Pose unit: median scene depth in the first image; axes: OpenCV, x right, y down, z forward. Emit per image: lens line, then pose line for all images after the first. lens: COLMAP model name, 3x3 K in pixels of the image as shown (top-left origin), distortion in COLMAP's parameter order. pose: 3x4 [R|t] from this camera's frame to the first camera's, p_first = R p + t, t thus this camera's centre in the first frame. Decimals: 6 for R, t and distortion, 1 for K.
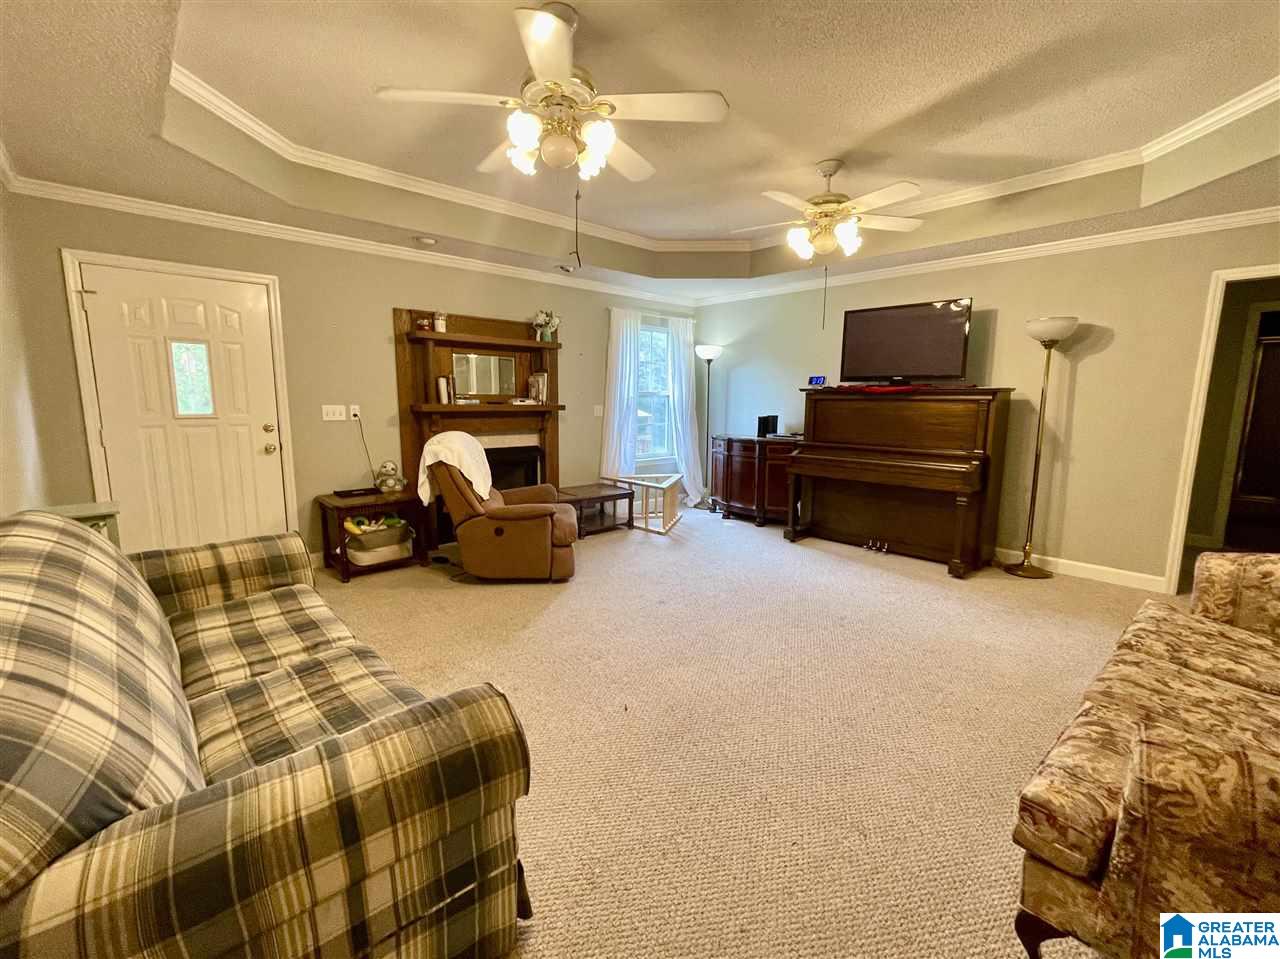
lens RADIAL K [[546.6, 0, 637.5], [0, 546.6, 487.9], [0, 0, 1]] dist [-0.000181, -0.000476]
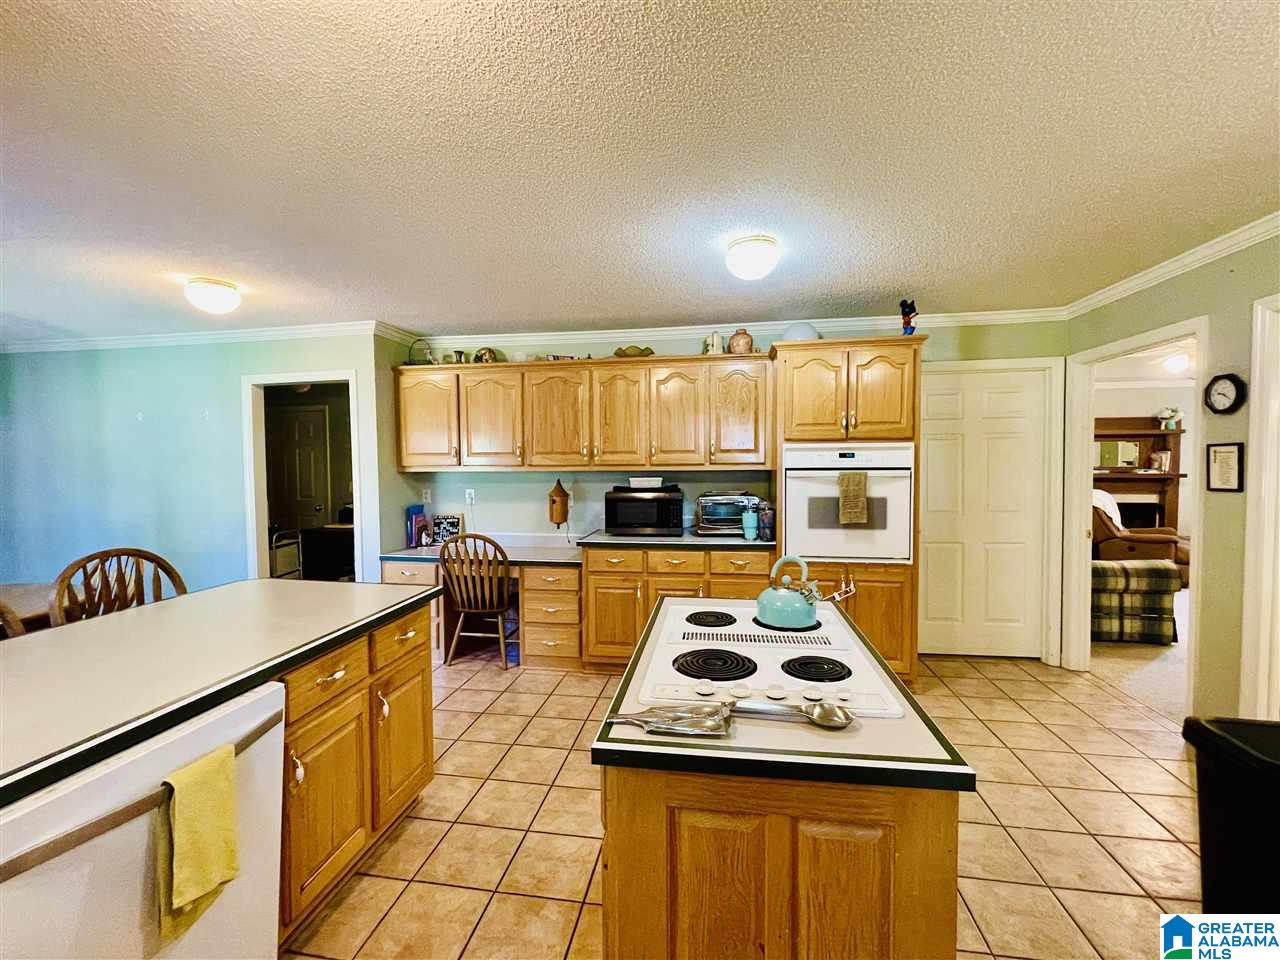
lens RADIAL K [[546.6, 0, 636.6], [0, 546.6, 480.4], [0, 0, 1]] dist [-0.000181, -0.000476]
pose [[0.621041, 0.013952, -0.783654, 0.084052], [-0.117998, 0.990110, -0.075886, 0.132449], [0.774844, 0.139598, 0.616546, -0.917612]]
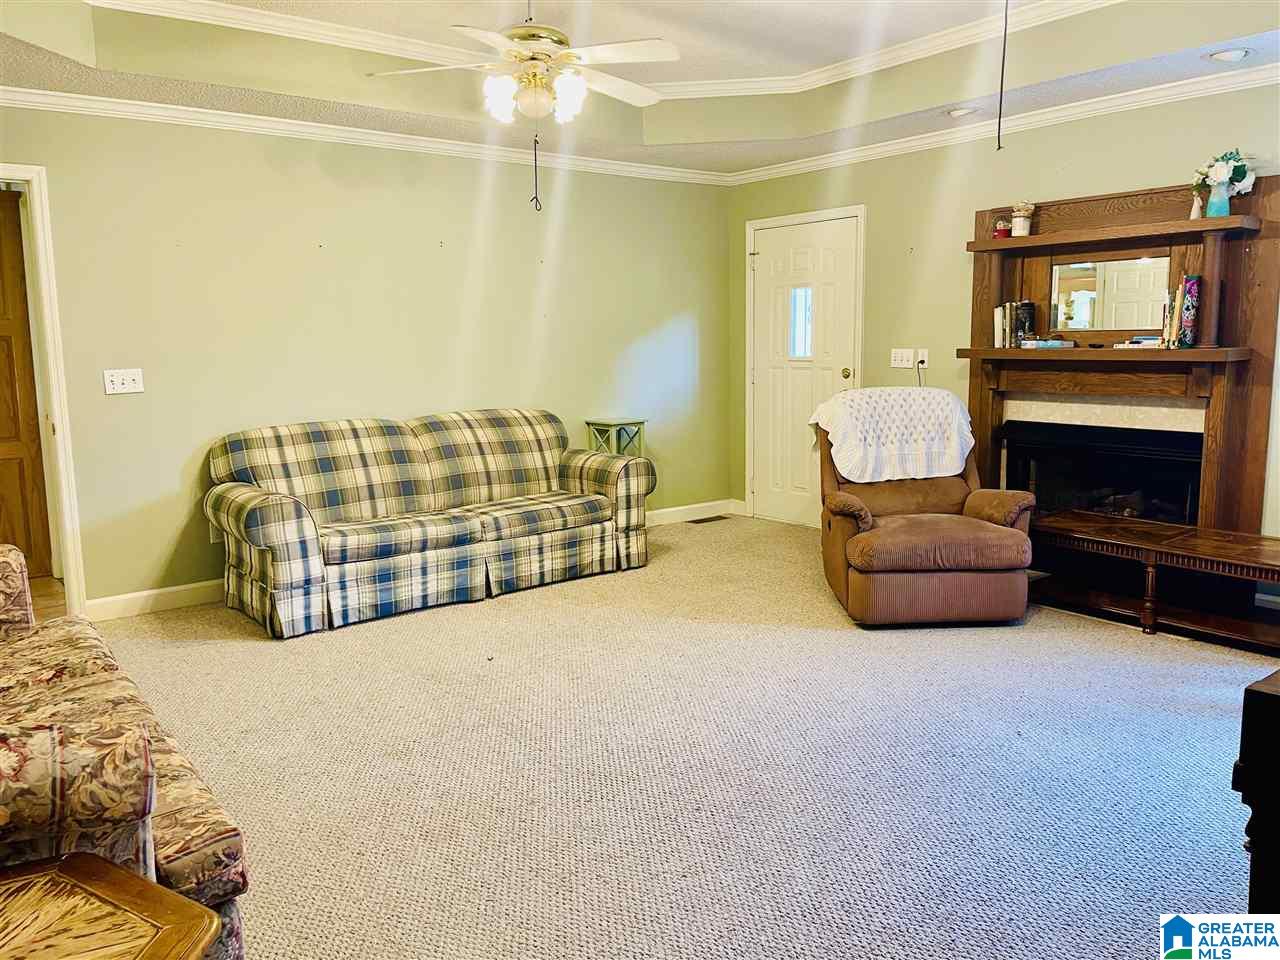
lens RADIAL K [[972.1, 0, 645.2], [0, 972.1, 480.1], [0, 0, 1]] dist [0.030481, -0.004934]
pose [[-0.075476, 0.140179, -0.987245, 0.754768], [-0.148341, 0.977474, 0.150133, -0.099059], [0.986052, 0.157780, -0.052982, 0.596753]]
